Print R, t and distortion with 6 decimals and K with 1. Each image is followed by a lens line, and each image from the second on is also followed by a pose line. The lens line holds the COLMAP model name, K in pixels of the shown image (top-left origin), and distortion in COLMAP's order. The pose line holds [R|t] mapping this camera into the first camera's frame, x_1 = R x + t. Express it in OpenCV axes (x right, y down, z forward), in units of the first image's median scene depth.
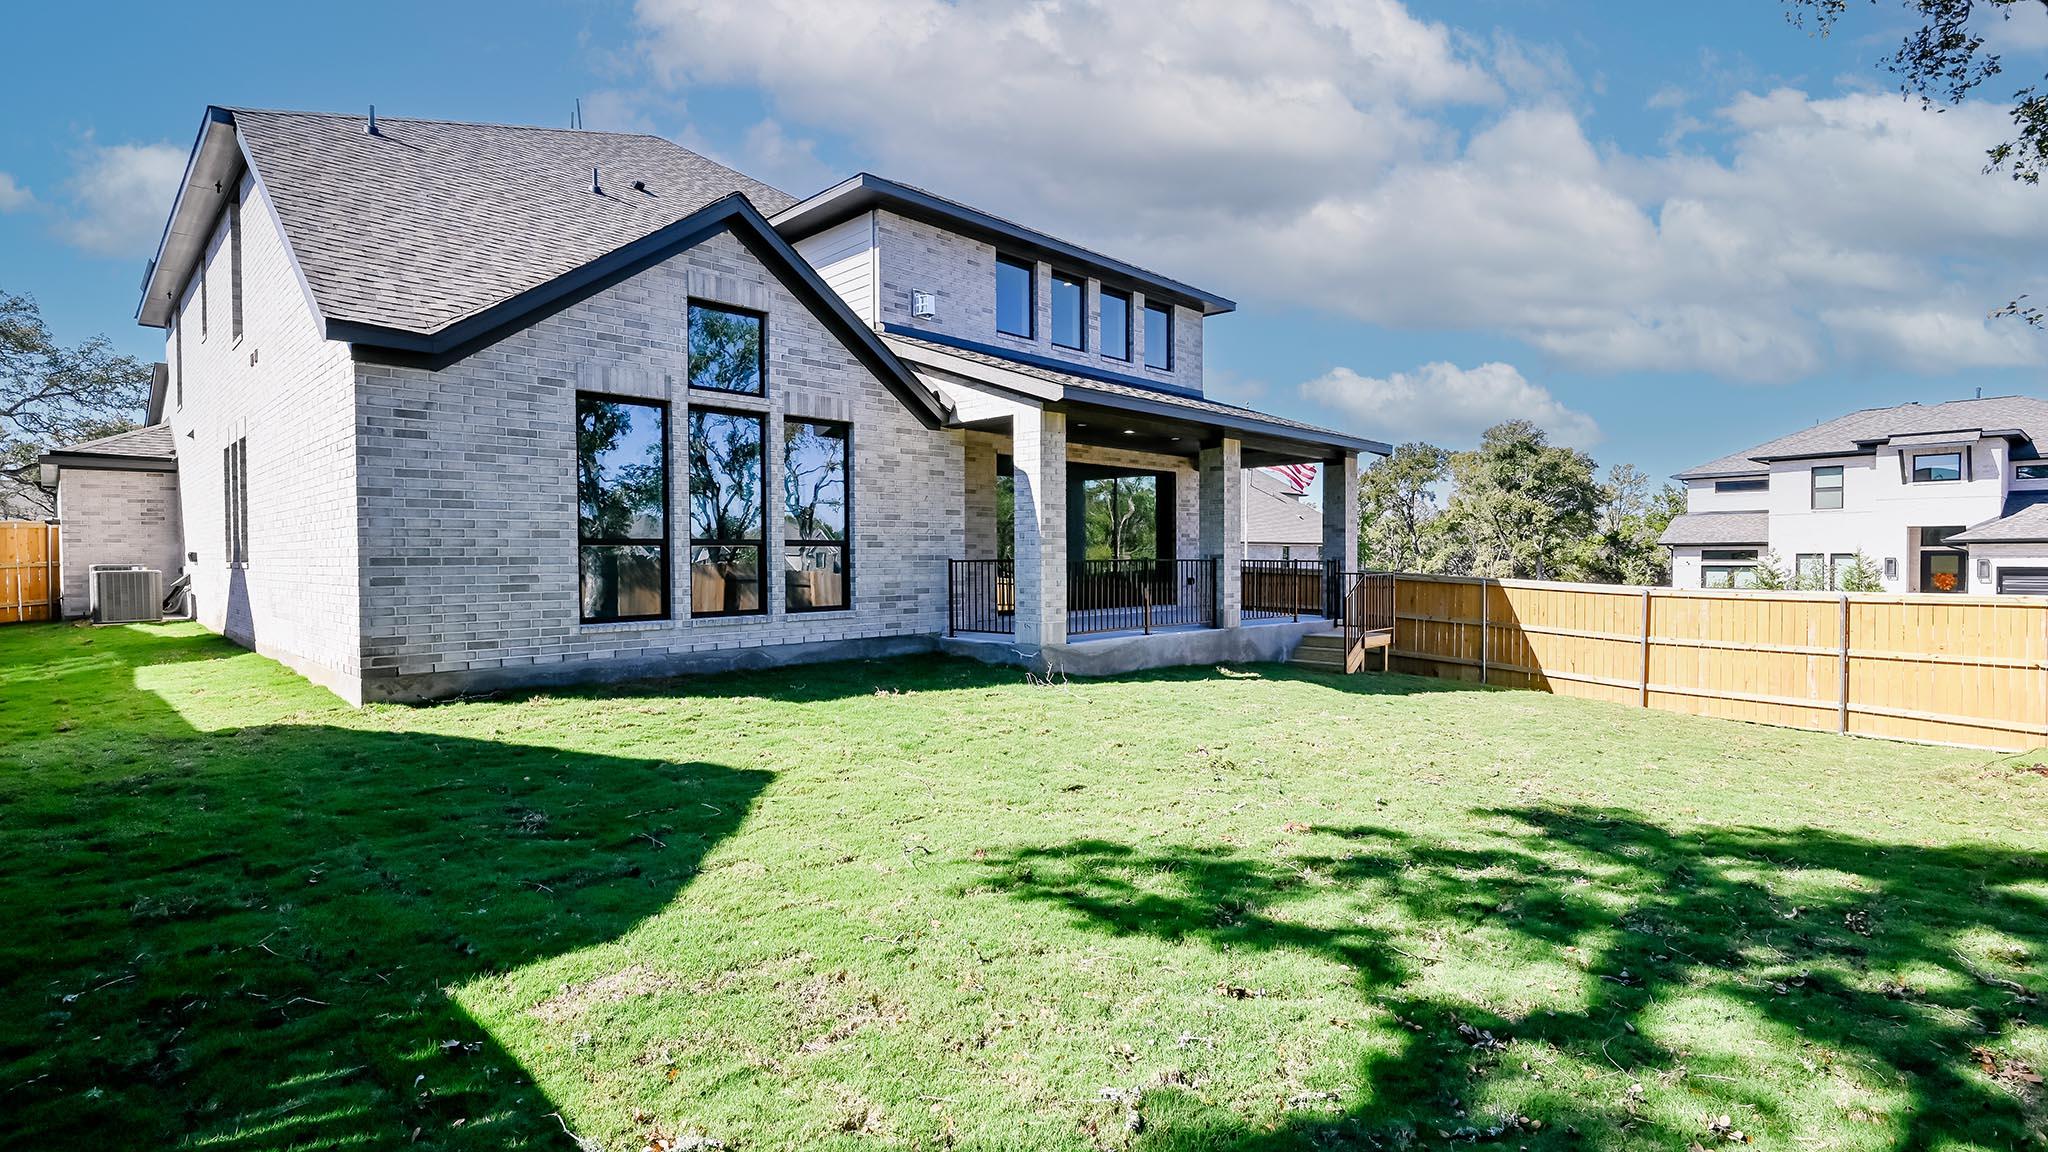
lens RADIAL K [[942.7, 0, 1024.2], [0, 942.7, 575.5], [0, 0, 1]] dist [-0.018211, -0.000327]
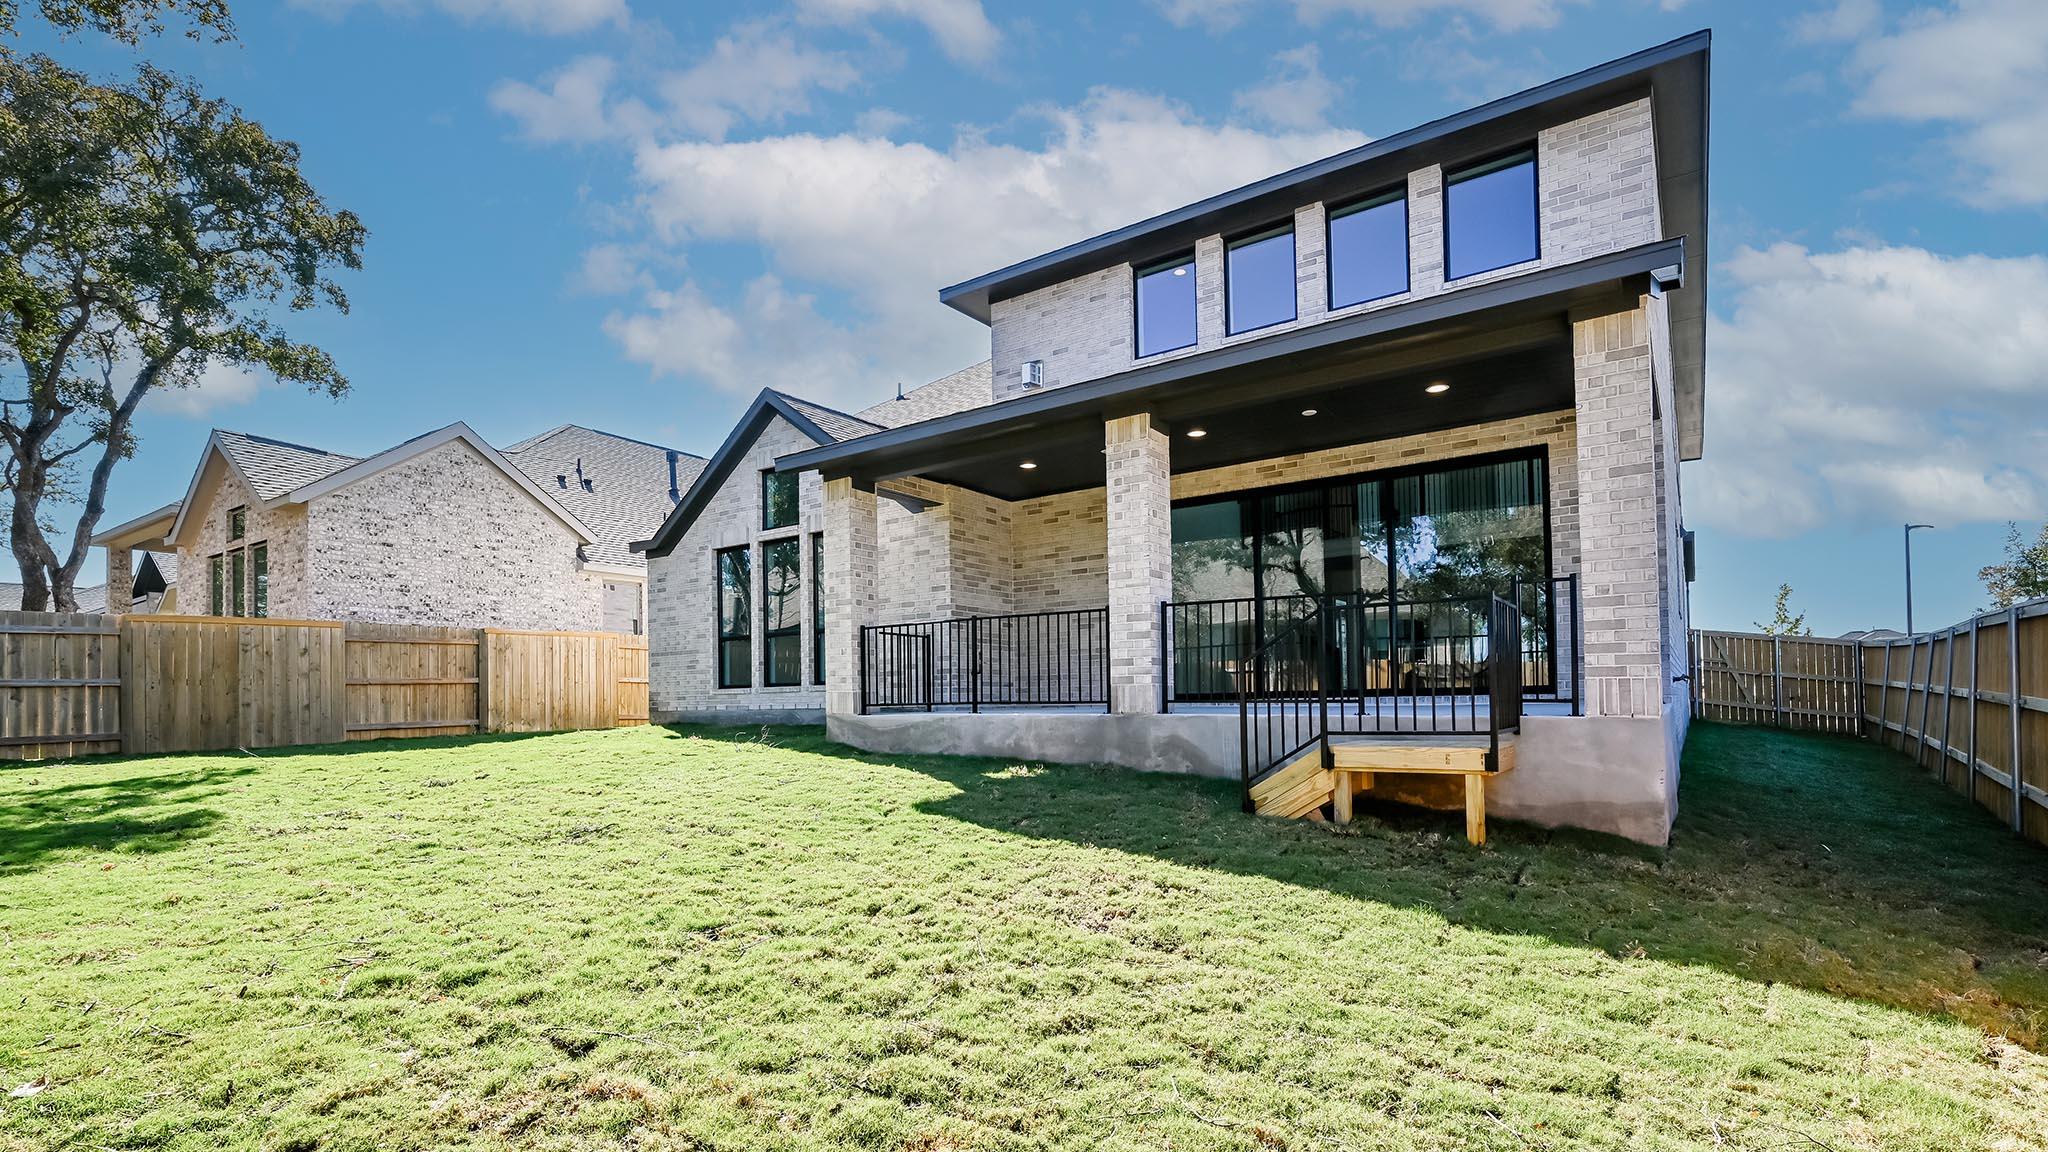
lens RADIAL K [[942.7, 0, 1035.5], [0, 942.7, 686.7], [0, 0, 1]] dist [-0.018211, -0.000327]
pose [[0.170521, -0.016854, -0.985210, 0.985722], [-0.003803, 0.999835, -0.017763, 0.058621], [0.985347, 0.006775, 0.170429, 0.984298]]
